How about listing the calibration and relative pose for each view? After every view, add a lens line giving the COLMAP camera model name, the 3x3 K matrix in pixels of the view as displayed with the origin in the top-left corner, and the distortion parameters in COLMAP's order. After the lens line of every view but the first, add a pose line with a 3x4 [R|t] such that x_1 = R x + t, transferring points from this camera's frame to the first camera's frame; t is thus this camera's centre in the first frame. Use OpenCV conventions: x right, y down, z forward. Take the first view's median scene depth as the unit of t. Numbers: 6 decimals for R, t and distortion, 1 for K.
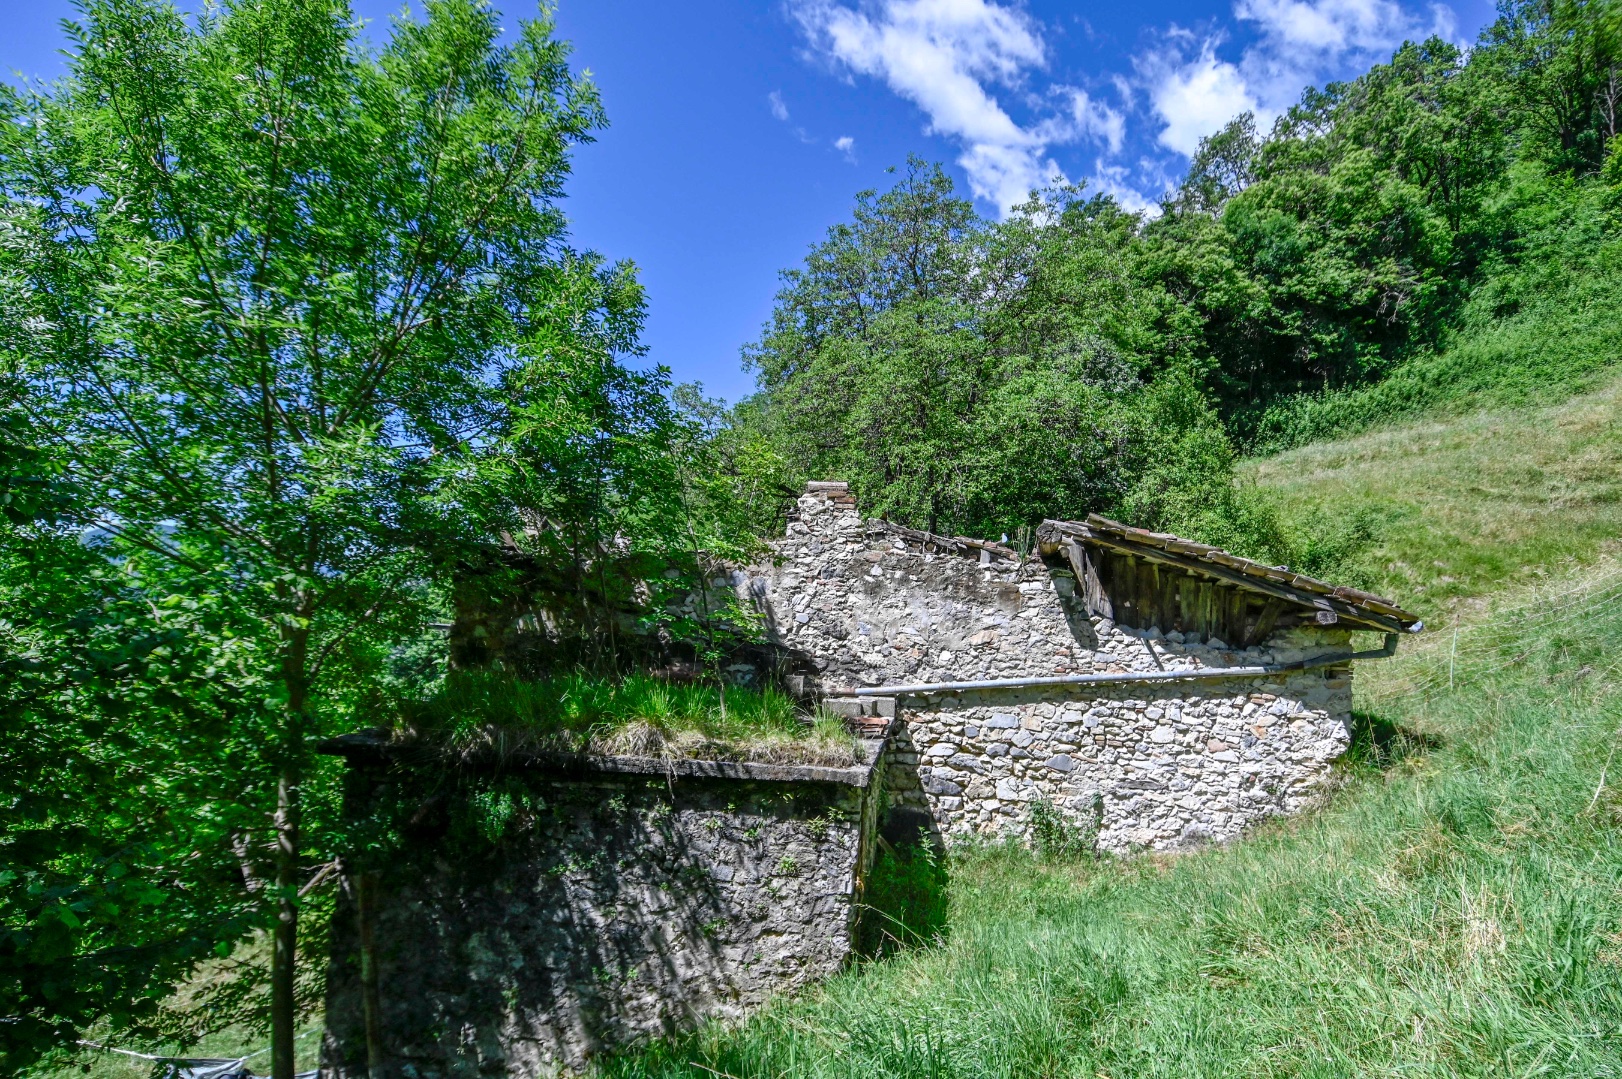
lens RADIAL K [[907.2, 0, 792.4], [0, 907.2, 587.3], [0, 0, 1]] dist [0.012688, -0.023422]
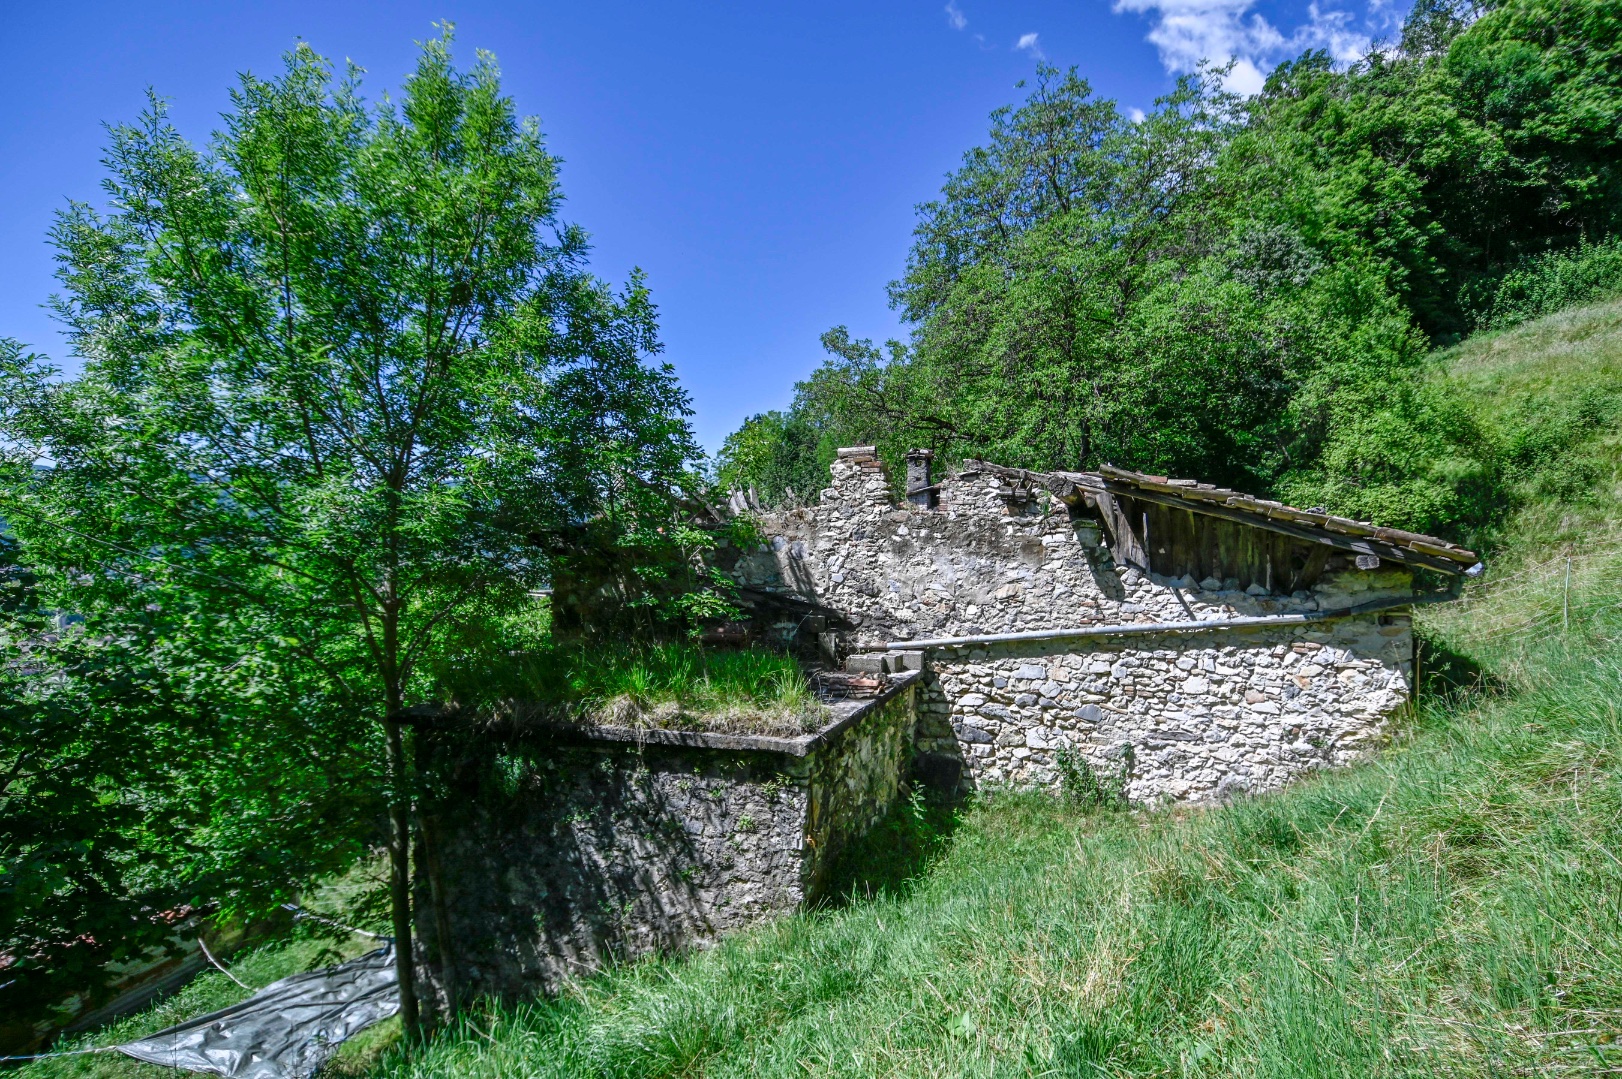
lens RADIAL K [[860.1, 0, 801.3], [0, 860.1, 568.3], [0, 0, 1]] dist [0.020014, -0.027503]
pose [[0.965072, -0.043347, -0.258372, 0.239322], [0.063450, 0.995529, 0.069976, -0.052745], [0.254184, -0.083926, 0.963508, 0.013083]]
